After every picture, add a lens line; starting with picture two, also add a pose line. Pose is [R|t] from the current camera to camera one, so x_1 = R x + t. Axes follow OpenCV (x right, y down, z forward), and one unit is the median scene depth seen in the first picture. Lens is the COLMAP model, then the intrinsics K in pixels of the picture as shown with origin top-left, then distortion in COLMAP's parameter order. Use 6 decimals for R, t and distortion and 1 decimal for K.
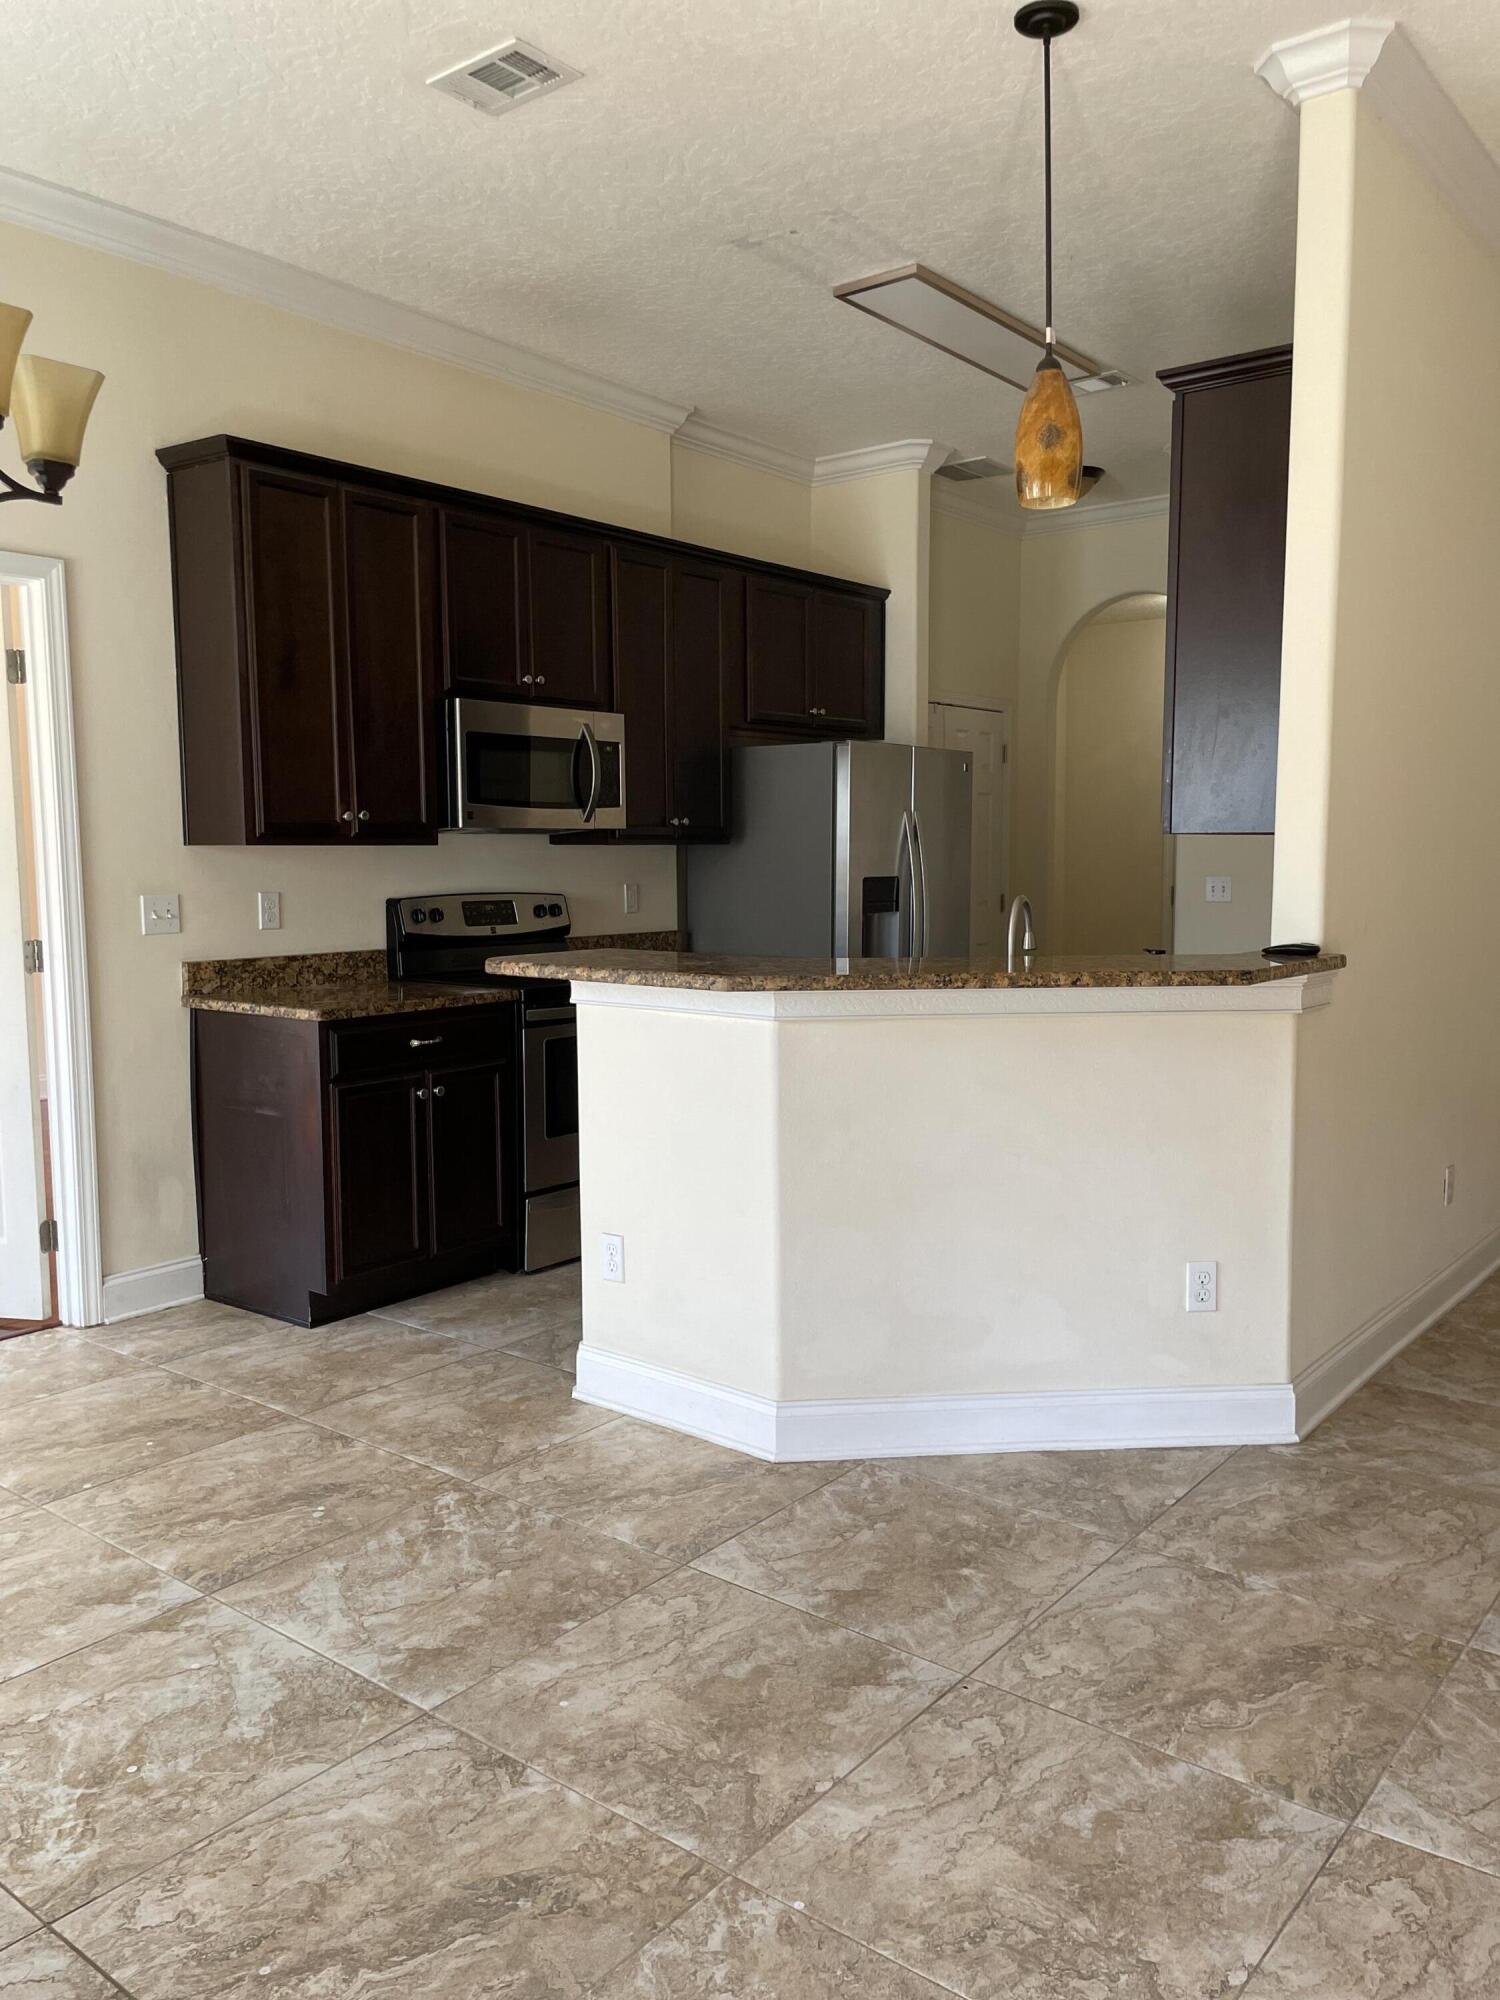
lens RADIAL K [[1522.8, 0, 743.0], [0, 1522.8, 992.4], [0, 0, 1]] dist [0.069498, -0.089319]
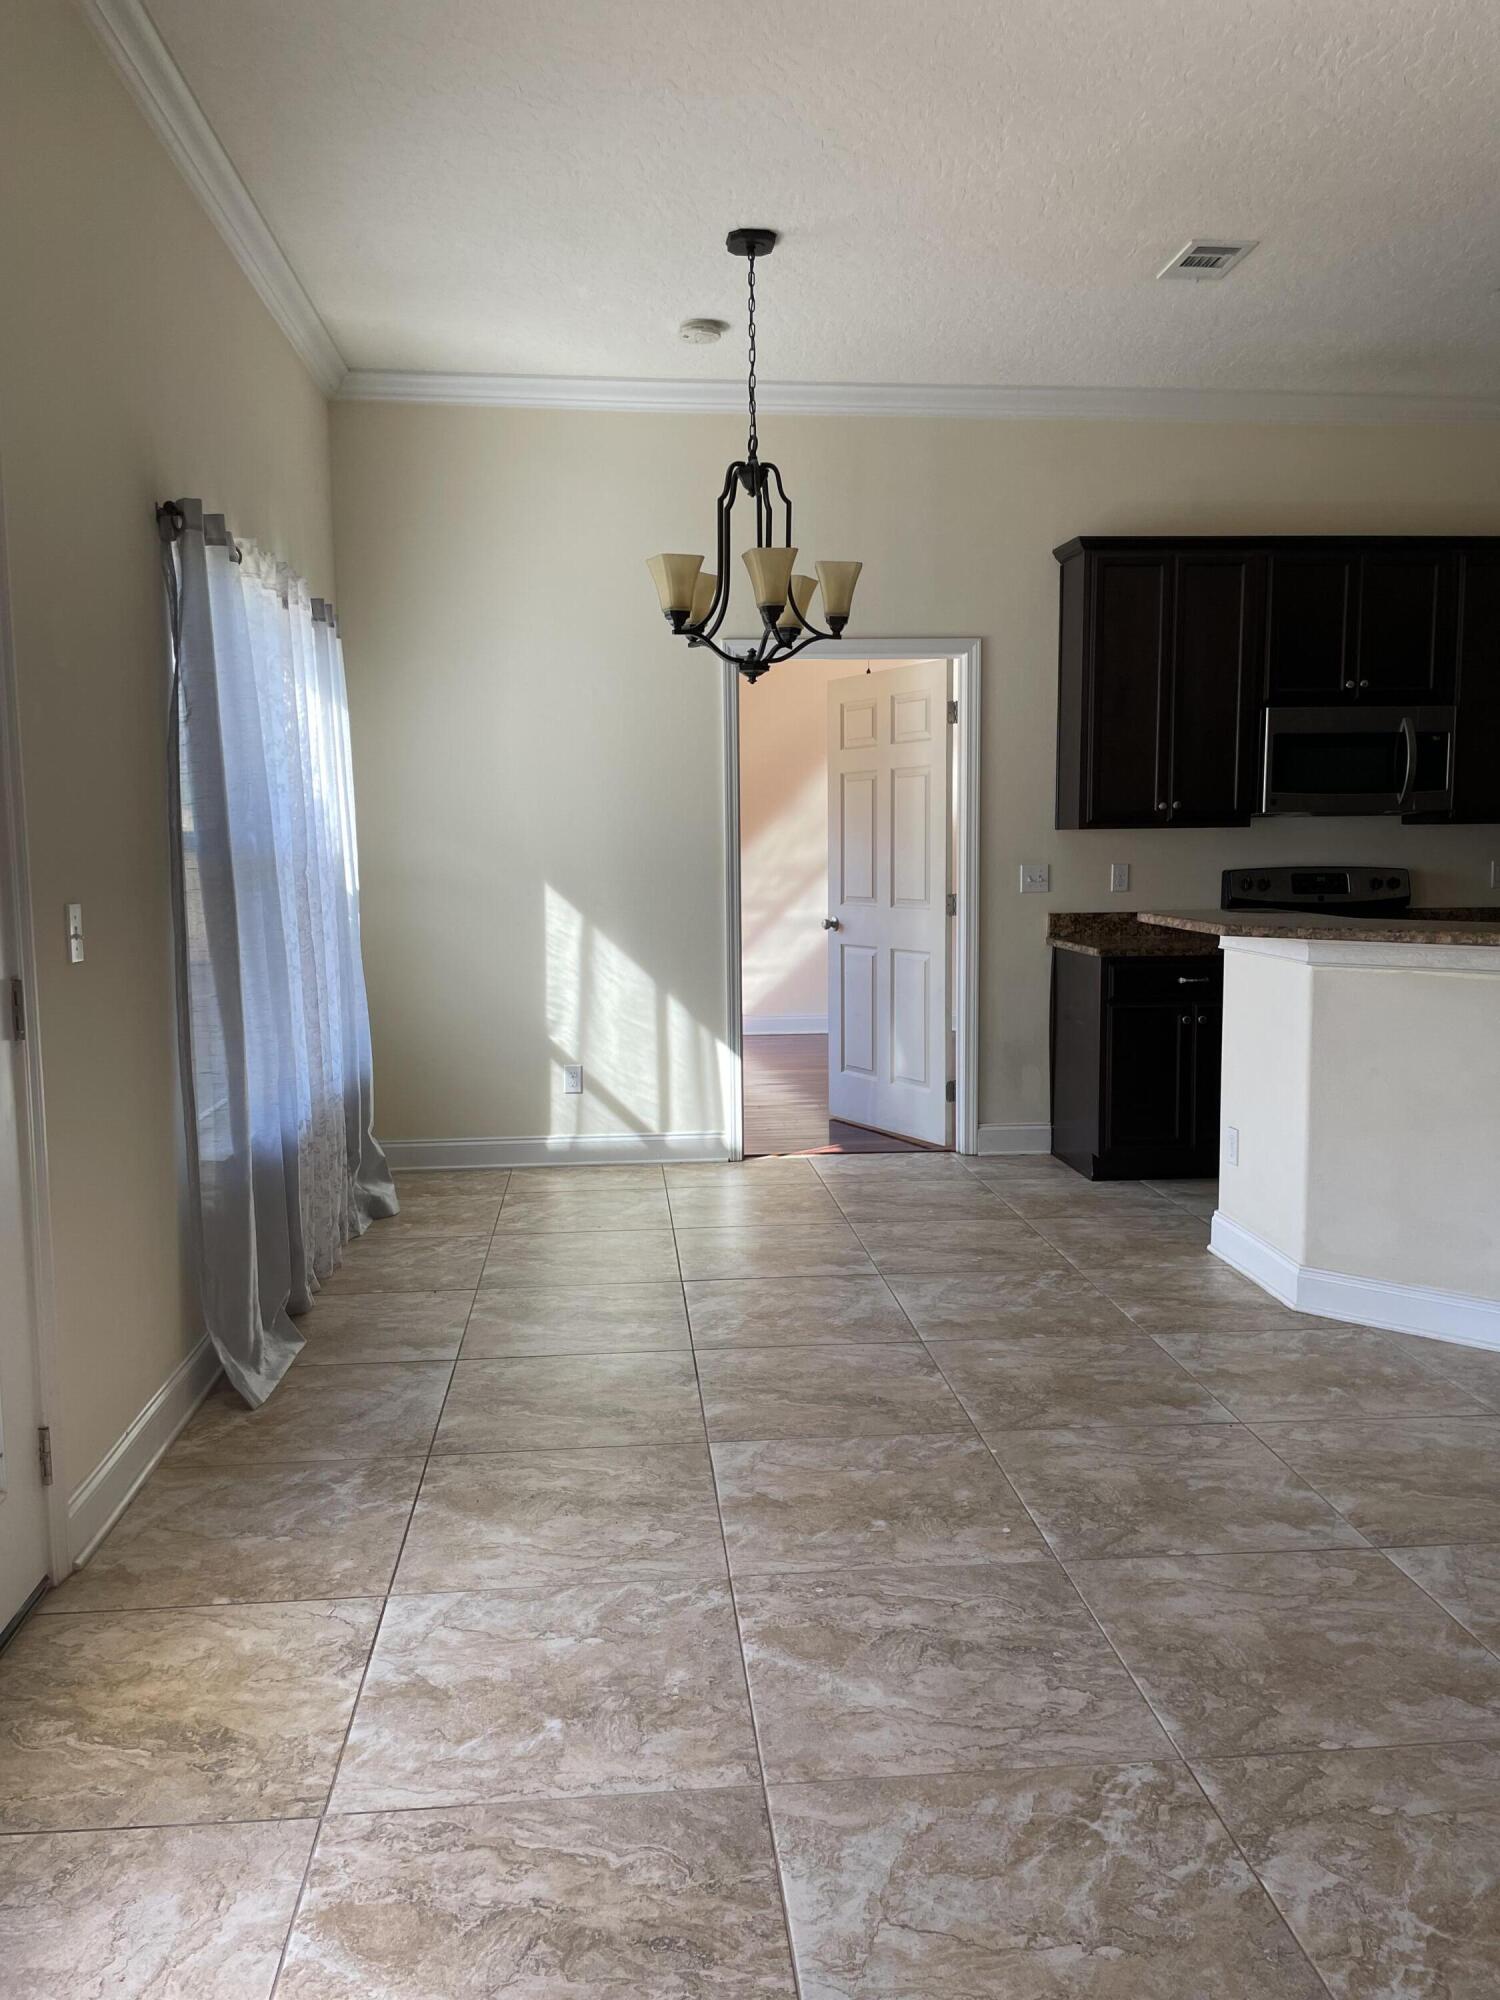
lens RADIAL K [[1522.8, 0, 735.4], [0, 1522.8, 1016.3], [0, 0, 1]] dist [0.069498, -0.089319]
pose [[0.684141, 0.085538, -0.724317, 0.598894], [-0.063857, 0.996310, 0.057343, 0.016510], [0.726549, 0.007022, 0.687079, -0.224172]]
